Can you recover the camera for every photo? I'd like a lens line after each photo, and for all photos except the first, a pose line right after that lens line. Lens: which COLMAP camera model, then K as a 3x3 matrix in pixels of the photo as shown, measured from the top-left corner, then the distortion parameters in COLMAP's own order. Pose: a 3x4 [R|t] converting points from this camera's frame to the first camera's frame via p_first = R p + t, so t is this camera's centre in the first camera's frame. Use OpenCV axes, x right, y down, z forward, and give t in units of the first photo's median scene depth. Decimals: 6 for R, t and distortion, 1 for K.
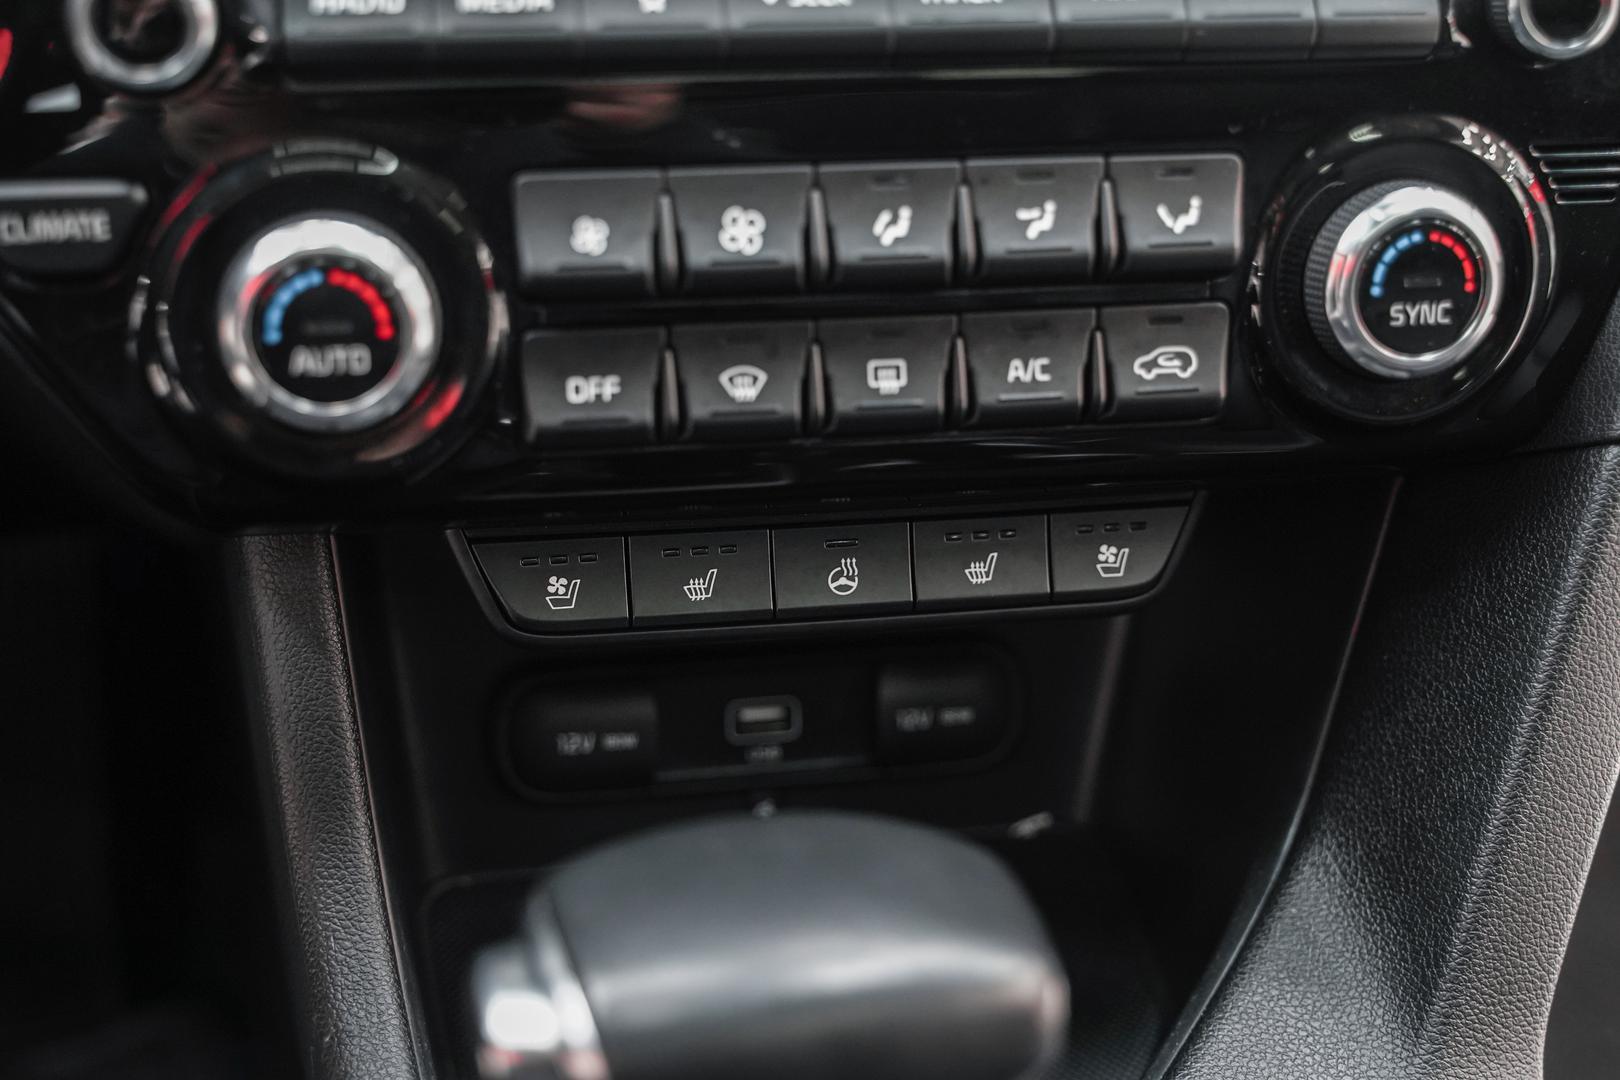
lens RADIAL K [[2110.8, 0, 801.8], [0, 2110.8, 539.1], [0, 0, 1]] dist [-0.020426, 0.000000]
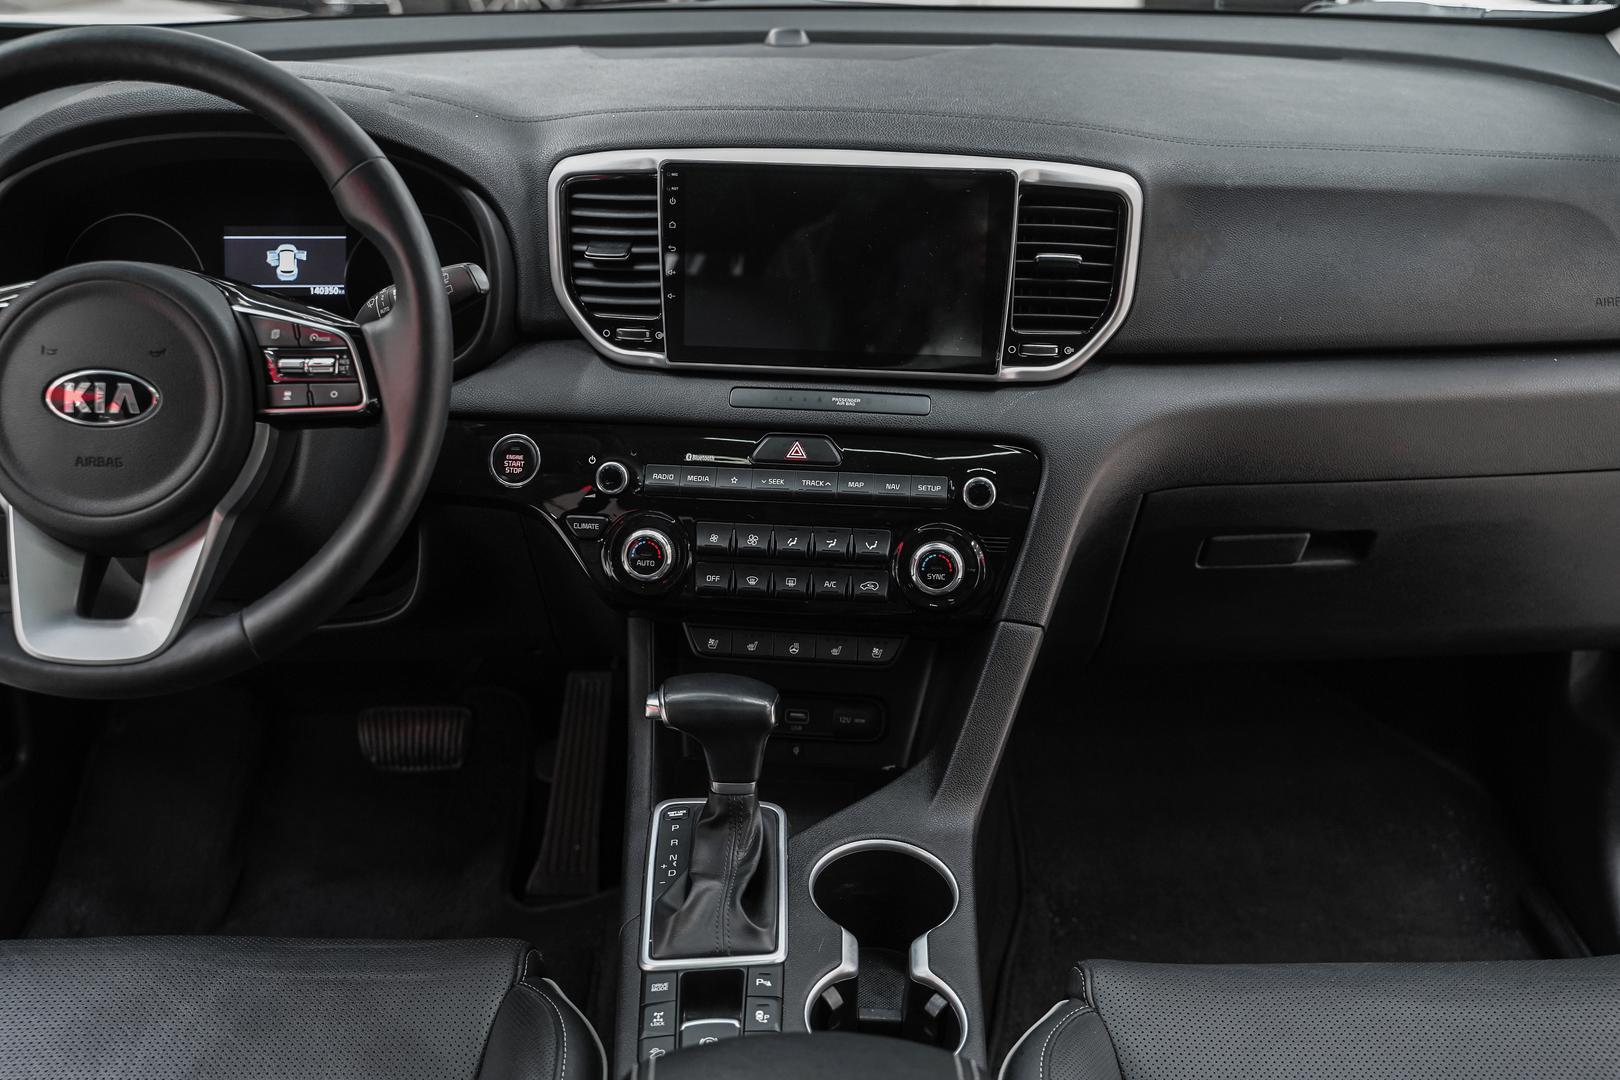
lens RADIAL K [[1843.2, 0, 810.9], [0, 1843.2, 536.6], [0, 0, 1]] dist [0.003687, 0.000000]
pose [[0.960939, 0.065167, -0.268977, 0.944592], [-0.120704, 0.973263, -0.195423, 0.476247], [0.249050, 0.220256, 0.943112, -2.080276]]
